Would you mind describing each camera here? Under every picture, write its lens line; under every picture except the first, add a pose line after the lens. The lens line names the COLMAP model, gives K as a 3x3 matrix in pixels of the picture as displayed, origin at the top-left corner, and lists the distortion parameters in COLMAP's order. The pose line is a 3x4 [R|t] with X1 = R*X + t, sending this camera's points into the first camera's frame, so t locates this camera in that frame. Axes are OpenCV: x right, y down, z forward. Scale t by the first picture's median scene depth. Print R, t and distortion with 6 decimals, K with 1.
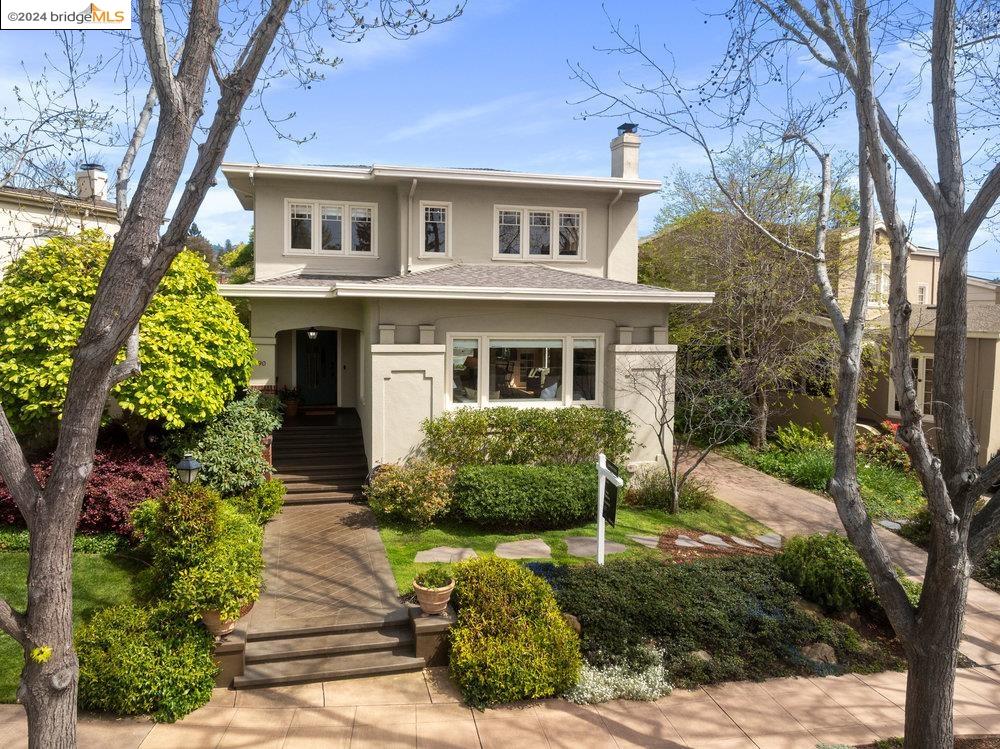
lens RADIAL K [[727.5, 0, 500.6], [0, 727.5, 343.5], [0, 0, 1]] dist [-0.002033, -0.001186]
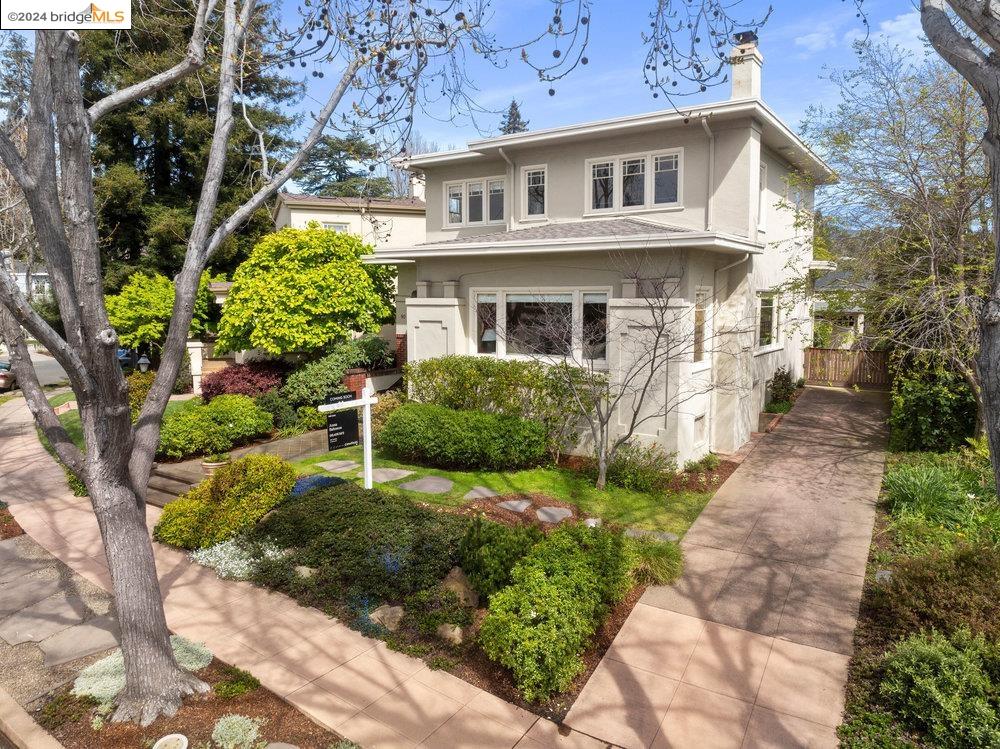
lens RADIAL K [[727.5, 0, 500.6], [0, 727.5, 343.5], [0, 0, 1]] dist [-0.002033, -0.001186]
pose [[0.649356, 0.036935, -0.759587, 0.806811], [-0.024731, 0.999317, 0.027449, 0.038558], [0.760082, 0.000961, 0.649826, 0.337148]]
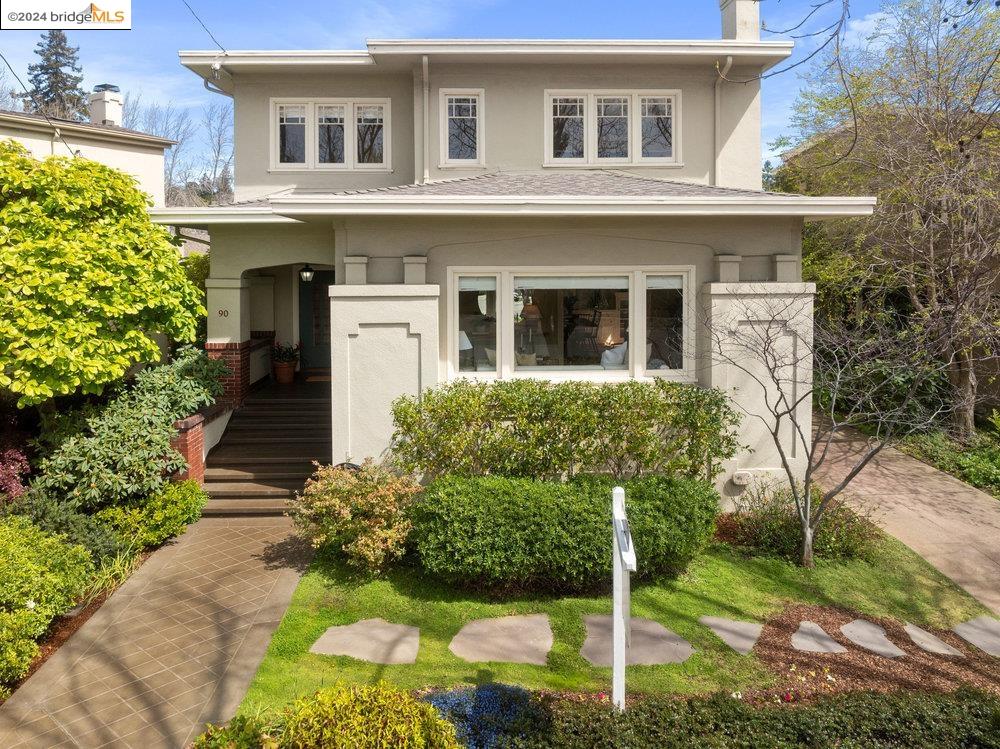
lens RADIAL K [[742.5, 0, 504.7], [0, 742.5, 268.3], [0, 0, 1]] dist [-0.028390, 0.002378]
pose [[0.975282, -0.015098, -0.220446, 0.133496], [0.007689, 0.999378, -0.034428, 0.010401], [0.220829, 0.031882, 0.974791, 0.349285]]
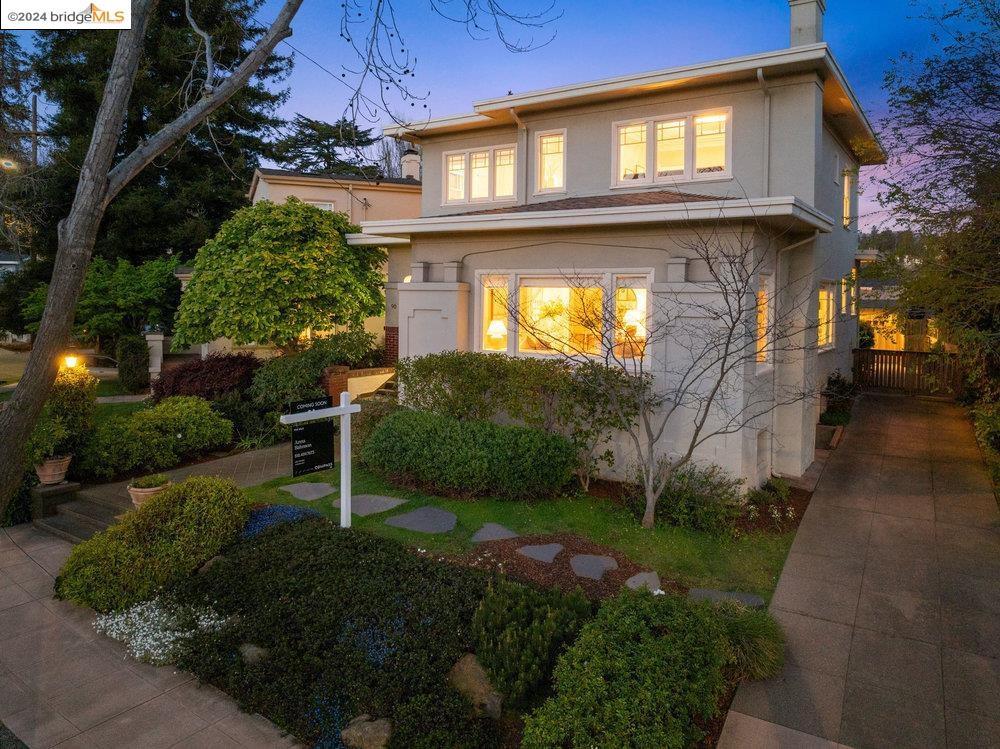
lens RADIAL K [[747.4, 0, 490.9], [0, 747.4, 284.2], [0, 0, 1]] dist [-0.005897, -0.002646]
pose [[0.649243, -0.016322, -0.760406, 0.660037], [-0.035326, 0.998044, -0.051584, 0.051088], [0.759760, 0.060353, 0.647396, 0.426849]]
